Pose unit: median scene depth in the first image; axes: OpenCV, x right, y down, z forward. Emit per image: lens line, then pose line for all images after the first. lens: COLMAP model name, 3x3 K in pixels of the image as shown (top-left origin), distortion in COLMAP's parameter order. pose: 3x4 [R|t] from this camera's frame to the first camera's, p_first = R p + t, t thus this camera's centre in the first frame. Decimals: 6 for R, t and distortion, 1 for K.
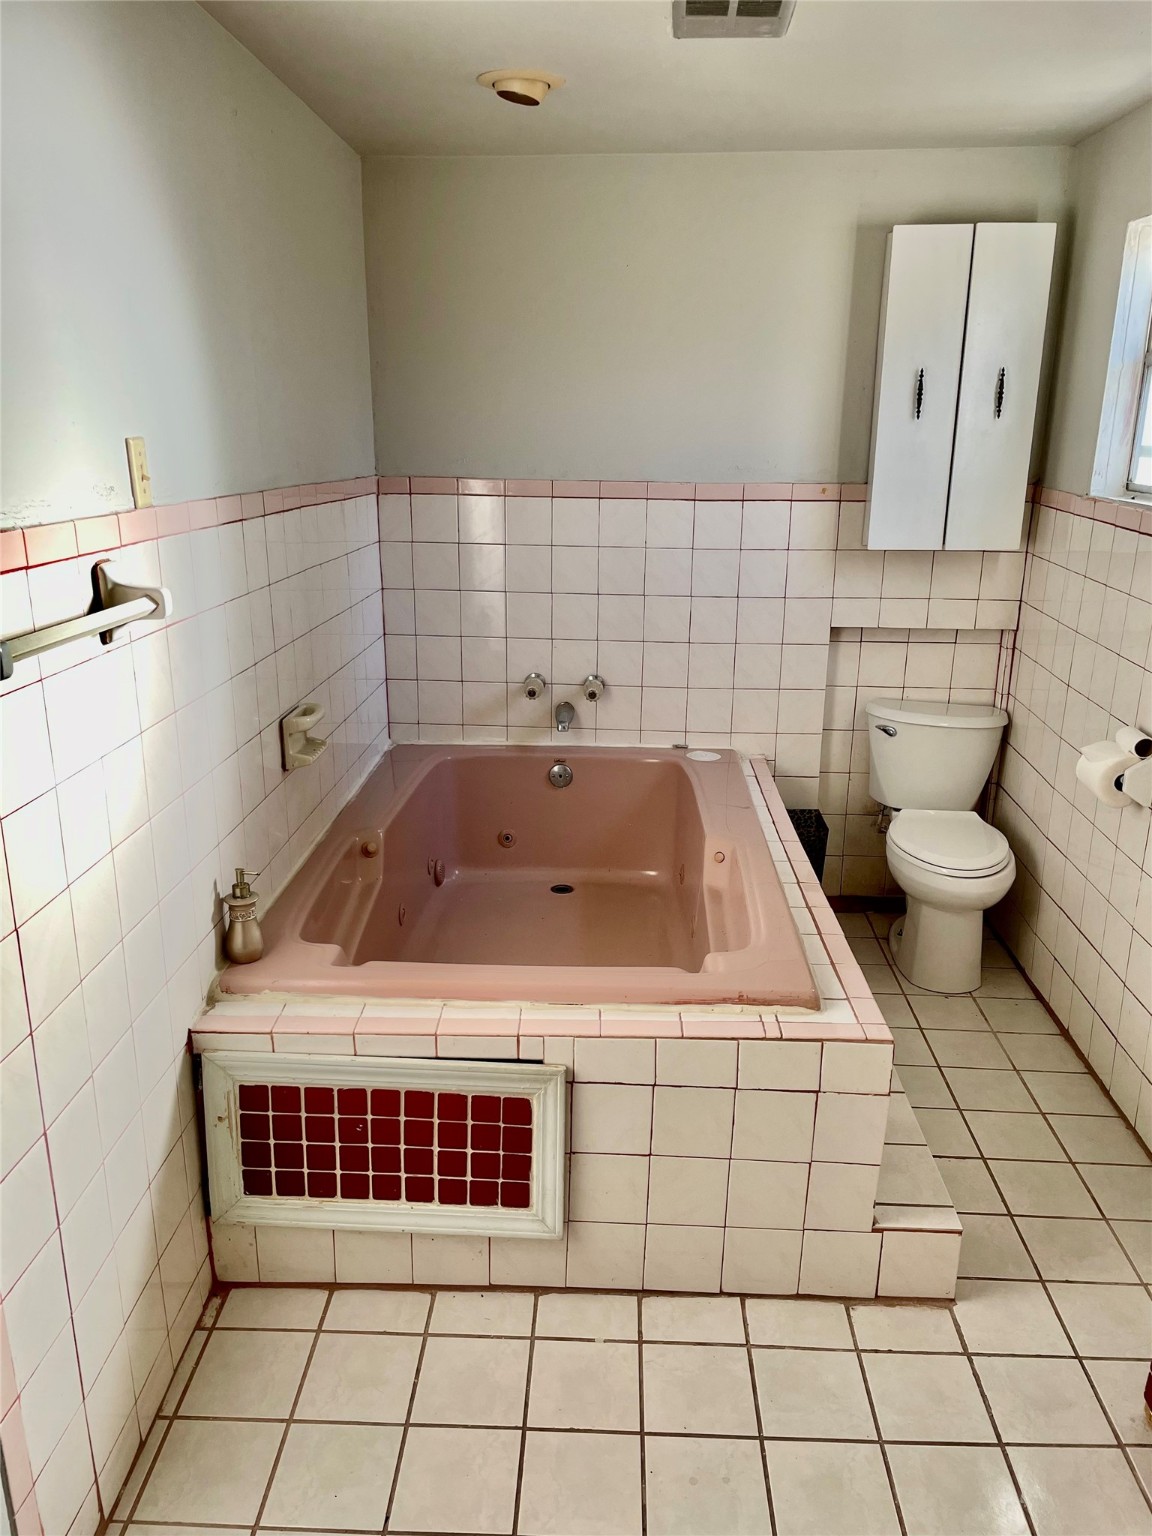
lens RADIAL K [[1164.9, 0, 567.0], [0, 1164.9, 780.4], [0, 0, 1]] dist [0.073079, -0.095484]
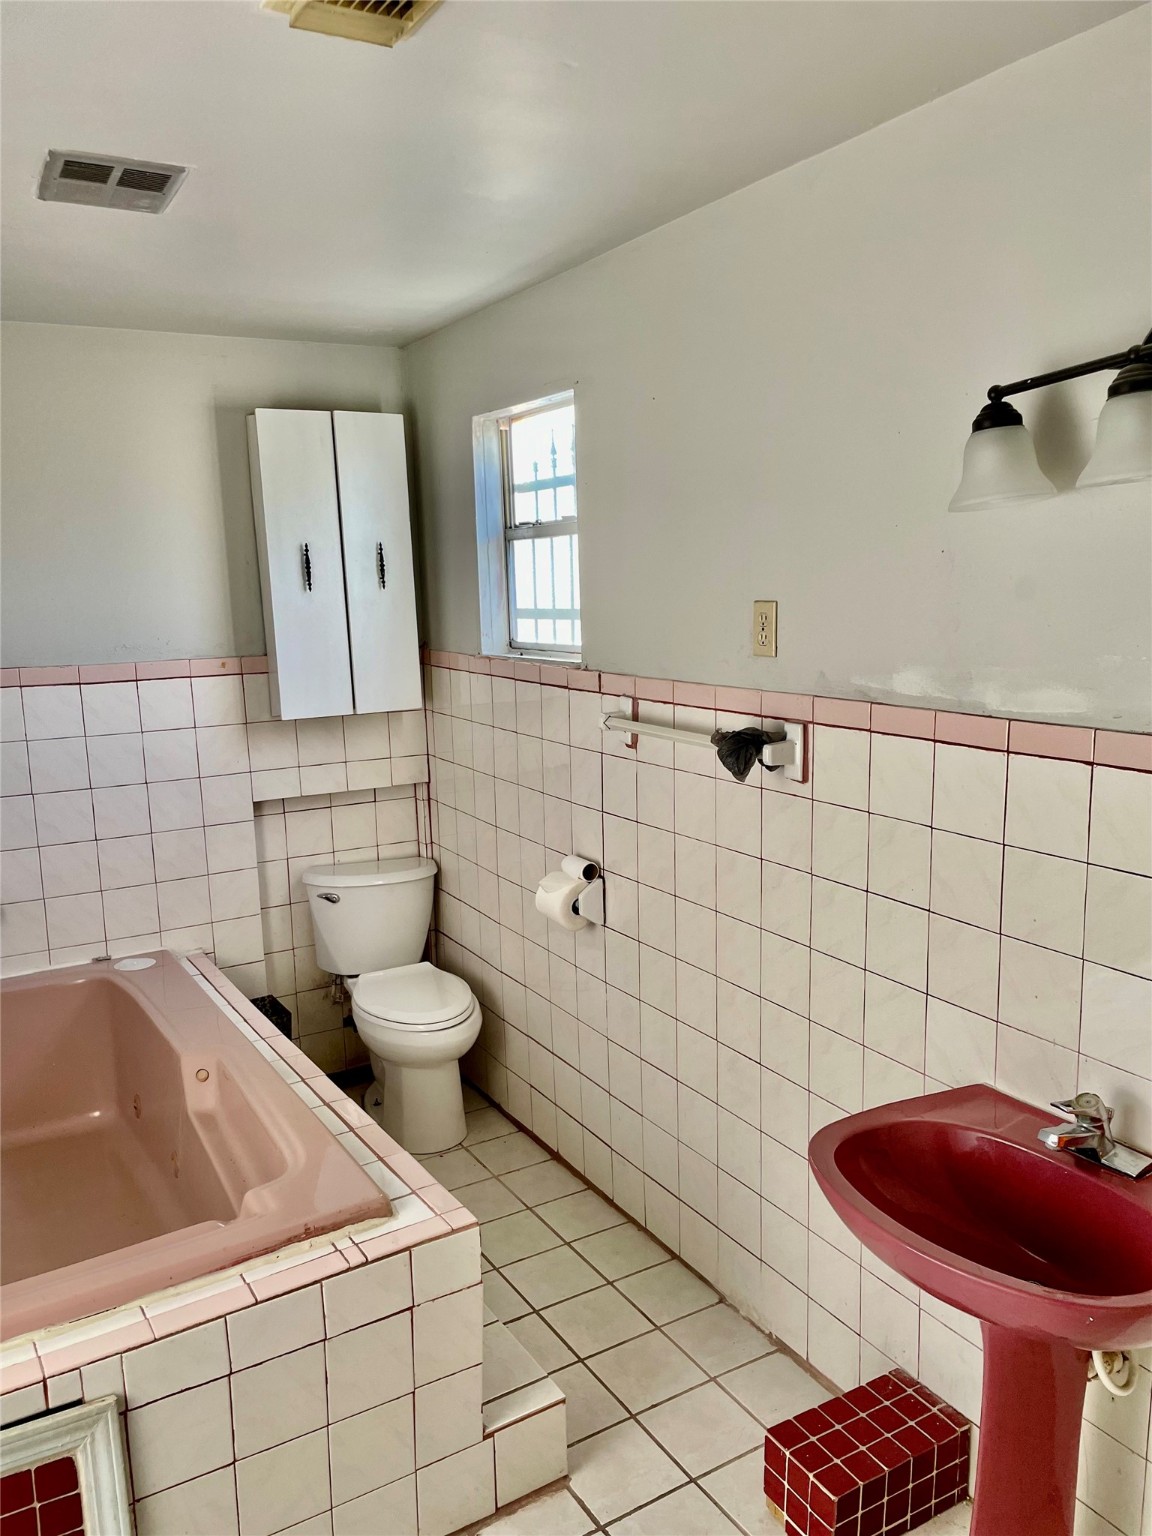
lens RADIAL K [[1164.9, 0, 576.8], [0, 1164.9, 774.2], [0, 0, 1]] dist [0.073079, -0.095484]
pose [[0.829399, -0.120522, 0.545501, -0.084113], [0.197842, 0.976537, -0.085052, -0.022252], [-0.522452, 0.178465, 0.833783, 0.068977]]
